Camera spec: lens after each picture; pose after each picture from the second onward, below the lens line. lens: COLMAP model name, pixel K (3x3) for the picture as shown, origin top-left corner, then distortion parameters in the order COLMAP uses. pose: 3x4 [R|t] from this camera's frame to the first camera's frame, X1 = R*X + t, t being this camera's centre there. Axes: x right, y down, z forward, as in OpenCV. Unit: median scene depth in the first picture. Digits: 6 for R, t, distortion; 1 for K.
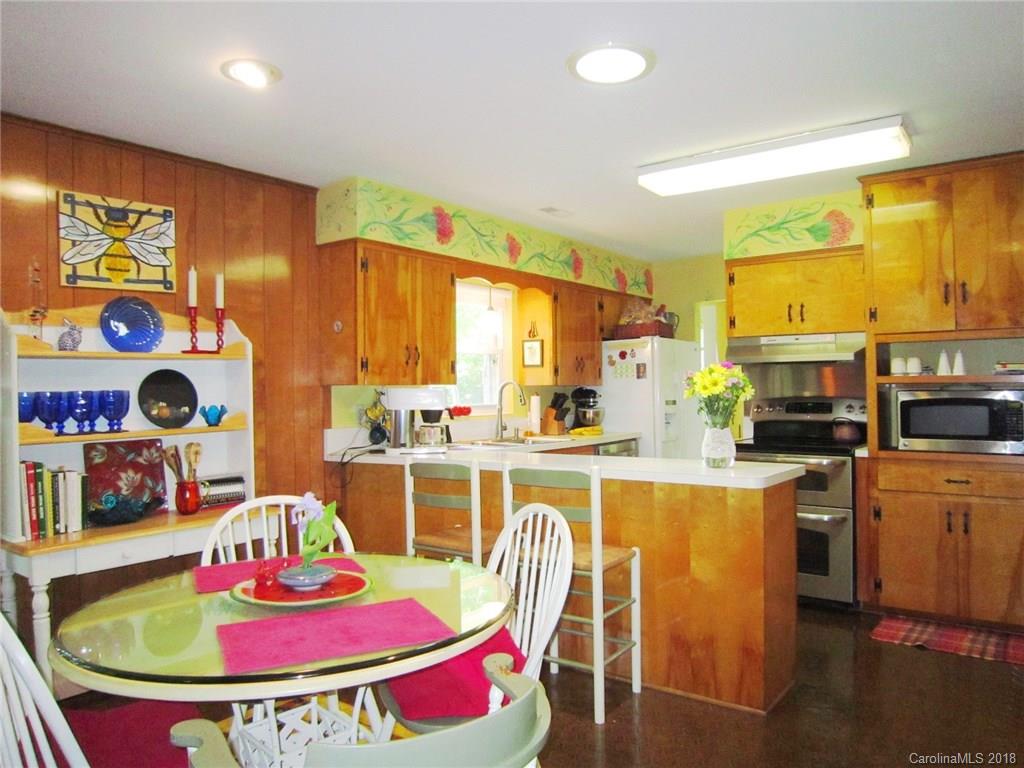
lens RADIAL K [[730.8, 0, 516.7], [0, 730.8, 376.6], [0, 0, 1]] dist [-0.067782, 0.026638]
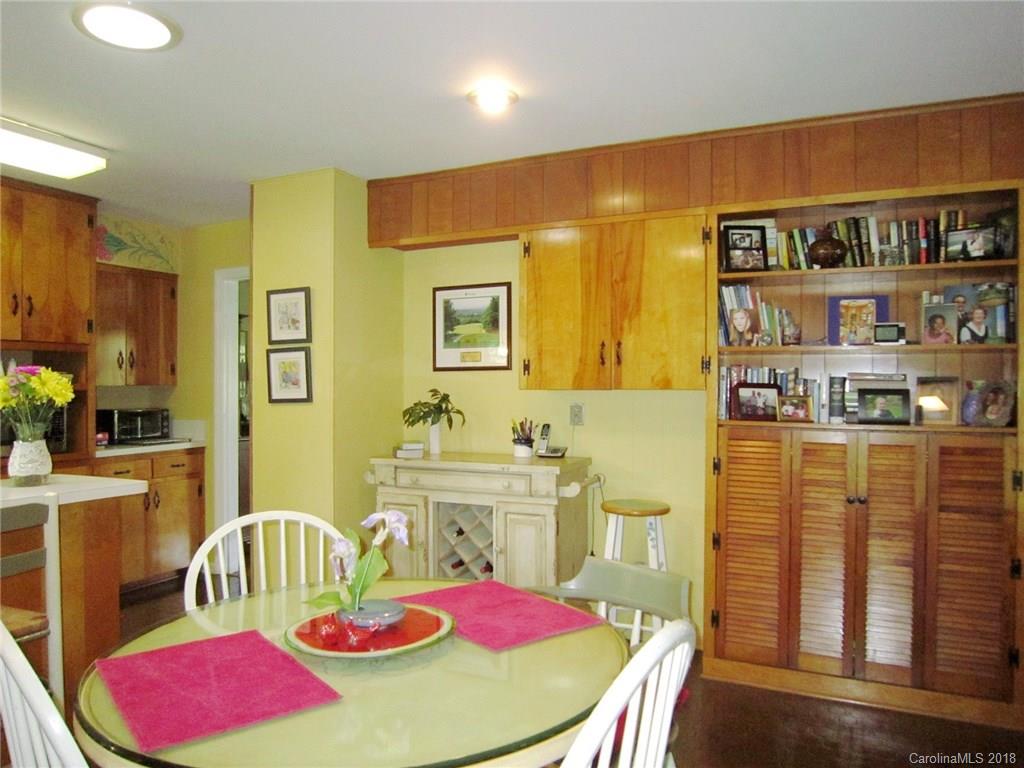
lens RADIAL K [[730.8, 0, 516.9], [0, 730.8, 384.2], [0, 0, 1]] dist [-0.067782, 0.026638]
pose [[-0.179925, 0.010087, 0.983629, -0.448677], [-0.007471, 0.999905, -0.011621, 0.005313], [-0.983652, -0.009439, -0.179832, 0.382052]]
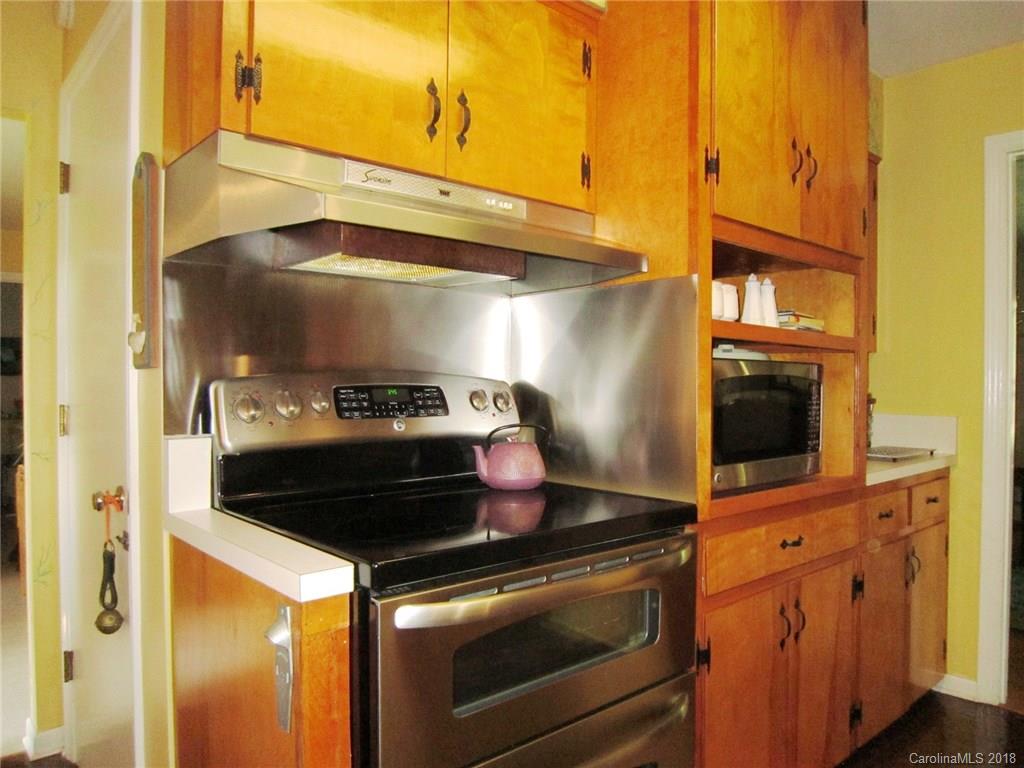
lens RADIAL K [[730.8, 0, 512.1], [0, 730.8, 379.7], [0, 0, 1]] dist [-0.067782, 0.026638]
pose [[0.198215, 0.007176, 0.980132, 0.069183], [-0.027921, 0.999609, -0.001672, 0.032286], [-0.979761, -0.027035, 0.198338, 0.893384]]
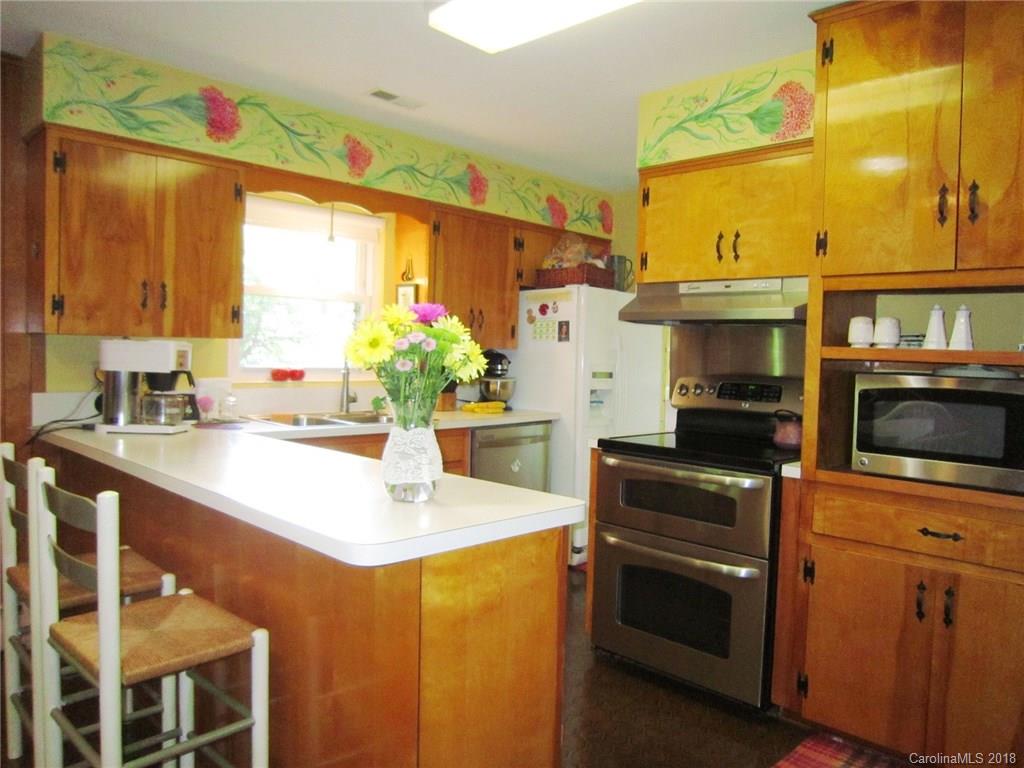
lens RADIAL K [[730.8, 0, 515.3], [0, 730.8, 382.5], [0, 0, 1]] dist [-0.067782, 0.026638]
pose [[0.991135, 0.042447, -0.125892, 0.280903], [-0.034916, 0.997500, 0.061435, 0.000865], [0.128185, -0.056494, 0.990140, 0.319567]]
